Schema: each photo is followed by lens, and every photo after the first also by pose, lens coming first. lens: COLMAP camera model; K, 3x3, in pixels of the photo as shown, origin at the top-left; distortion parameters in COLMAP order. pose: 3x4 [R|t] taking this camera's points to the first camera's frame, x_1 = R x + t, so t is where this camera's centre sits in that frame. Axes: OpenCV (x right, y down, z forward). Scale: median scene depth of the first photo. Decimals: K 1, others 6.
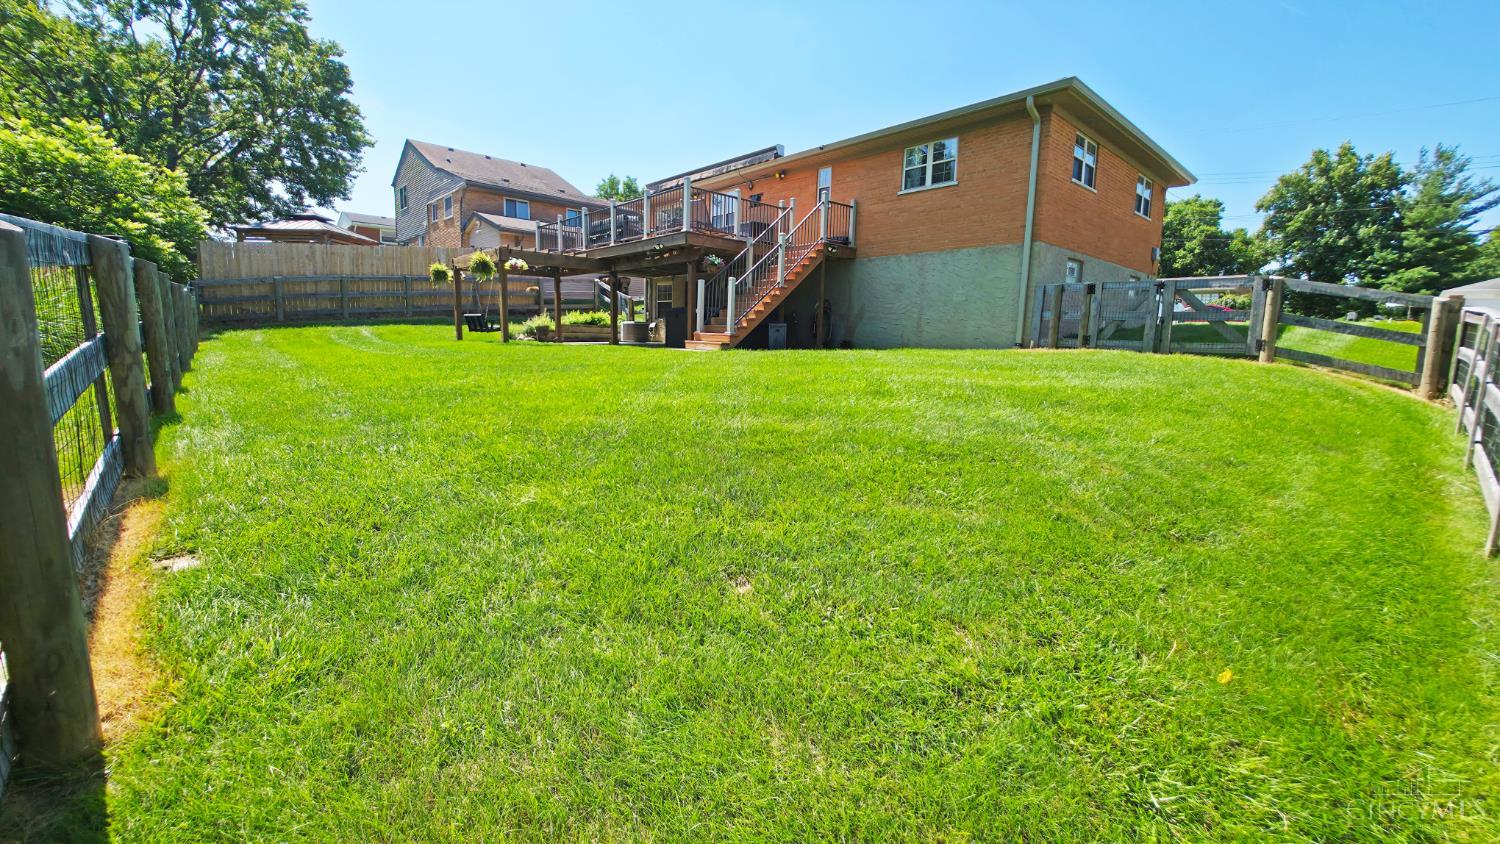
lens RADIAL K [[600.7, 0, 745.1], [0, 600.7, 421.4], [0, 0, 1]] dist [-0.002238, 0.000626]
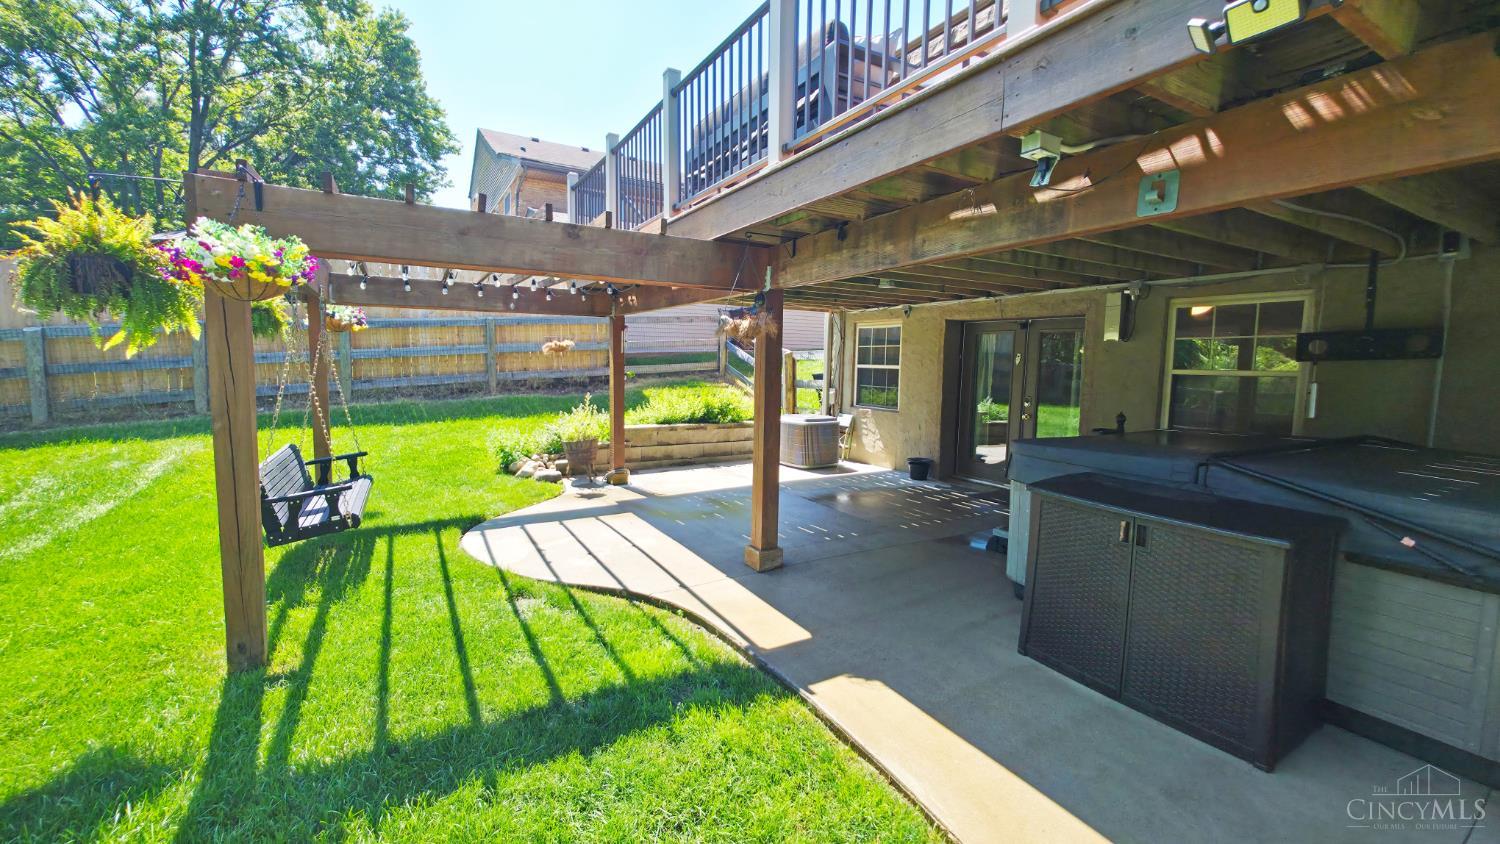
lens RADIAL K [[600.7, 0, 753.5], [0, 600.7, 420.6], [0, 0, 1]] dist [-0.002238, 0.000626]
pose [[0.979622, 0.013540, -0.200395, -0.132212], [-0.023245, 0.998664, -0.046159, -0.139245], [0.199502, 0.049876, 0.978627, 0.570430]]
